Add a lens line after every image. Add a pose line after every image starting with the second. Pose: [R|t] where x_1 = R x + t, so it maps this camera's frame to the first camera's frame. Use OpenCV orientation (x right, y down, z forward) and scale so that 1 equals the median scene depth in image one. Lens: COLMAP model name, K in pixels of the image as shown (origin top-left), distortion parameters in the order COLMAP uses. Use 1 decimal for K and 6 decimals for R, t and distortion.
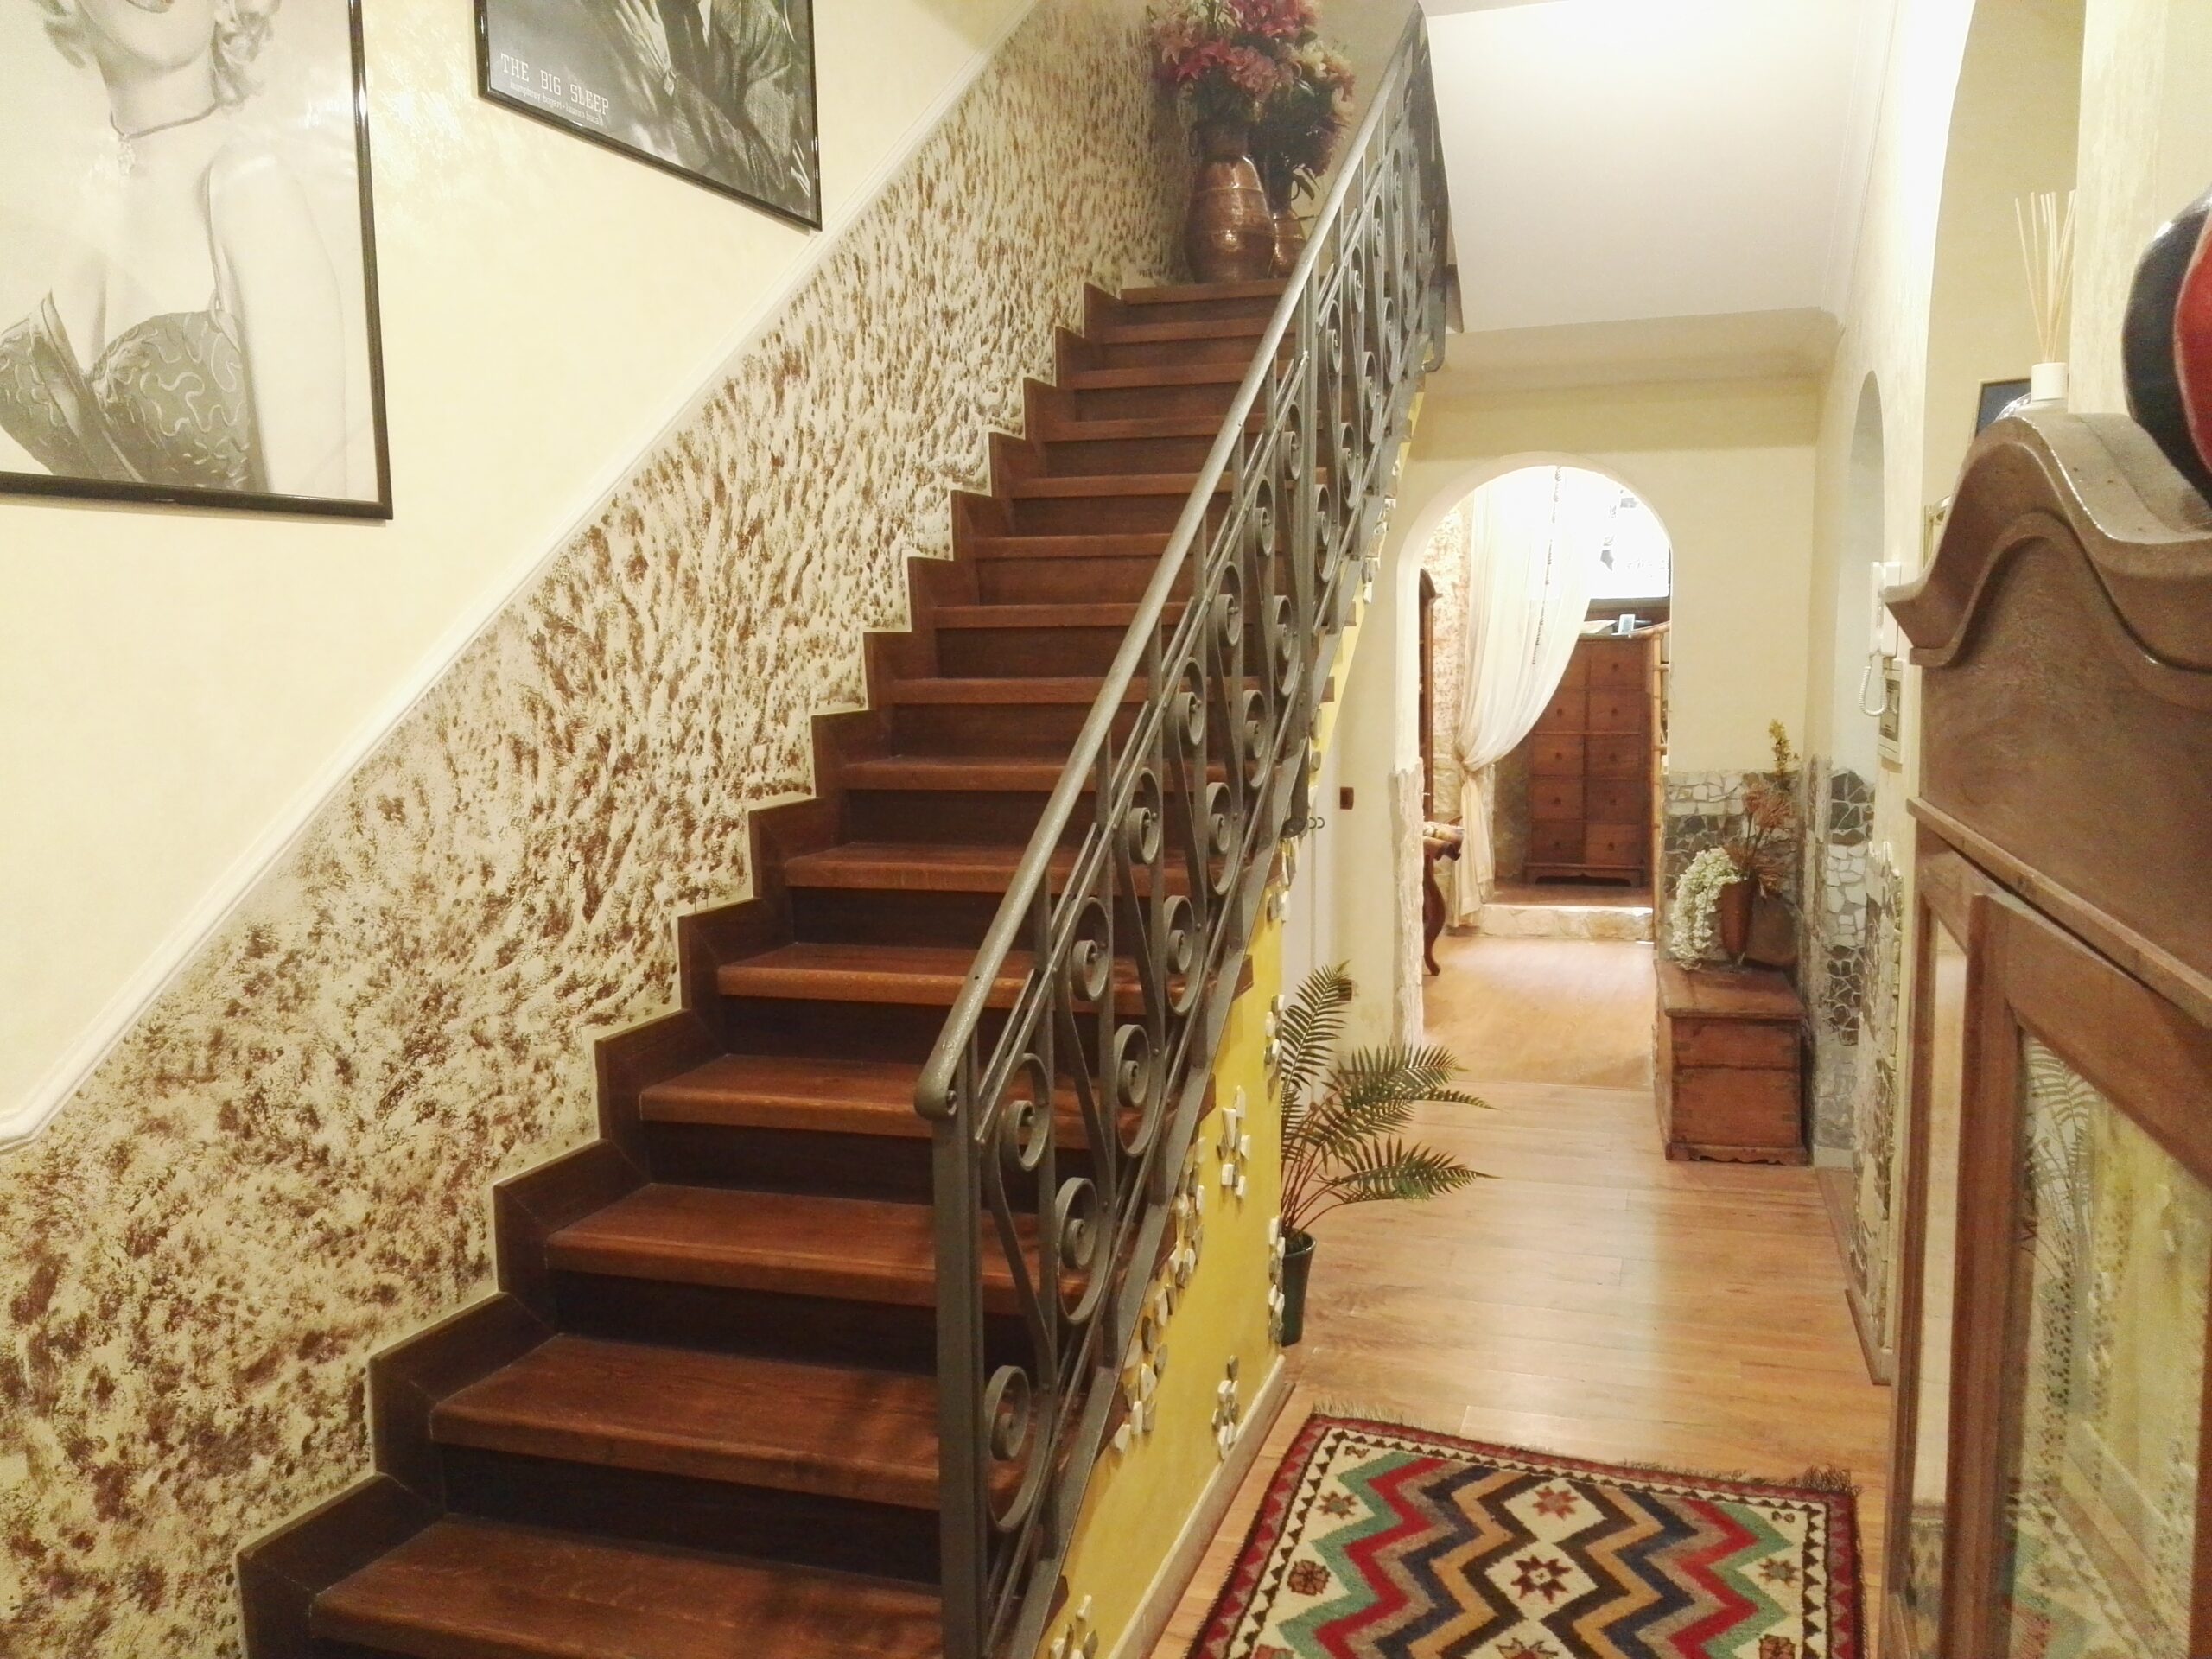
lens RADIAL K [[1729.4, 0, 1130.7], [0, 1729.4, 848.6], [0, 0, 1]] dist [0.101022, -0.195491]
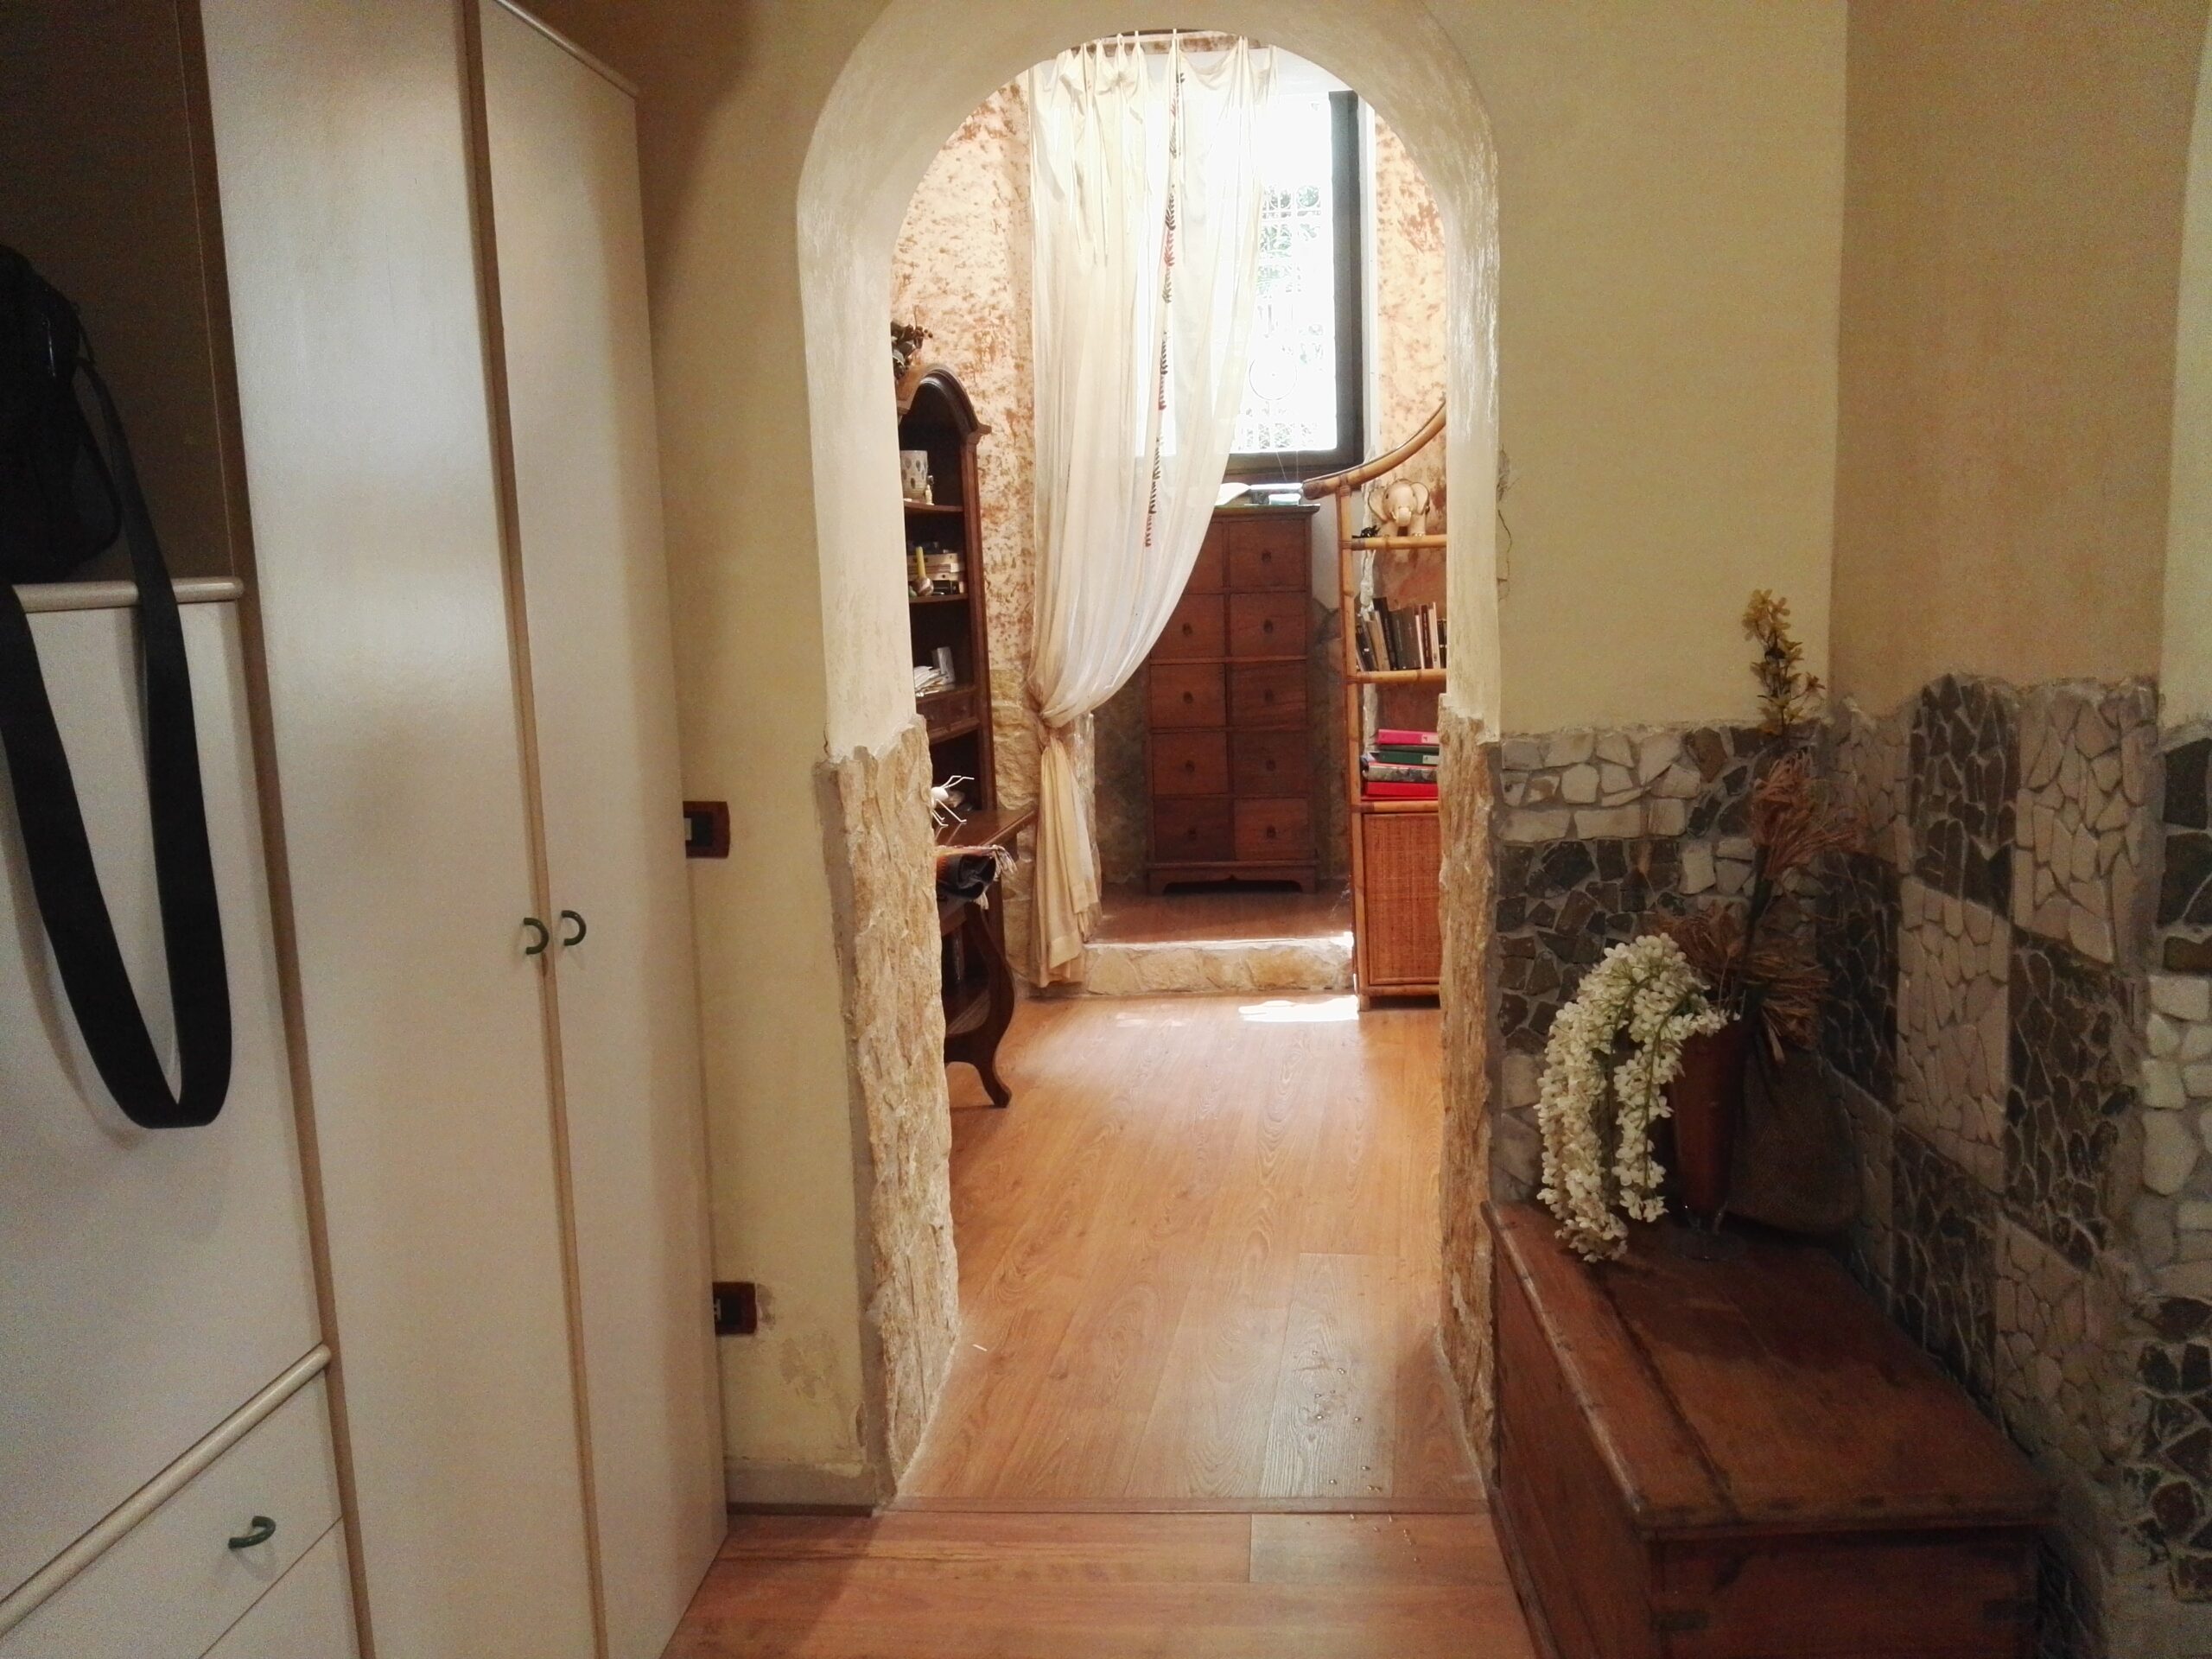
lens RADIAL K [[1729.4, 0, 1130.7], [0, 1729.4, 848.6], [0, 0, 1]] dist [0.101022, -0.195491]
pose [[0.974819, -0.054677, 0.216193, 0.139291], [0.047774, 0.998172, 0.037031, -0.036792], [-0.217822, -0.025770, 0.975648, 0.631100]]
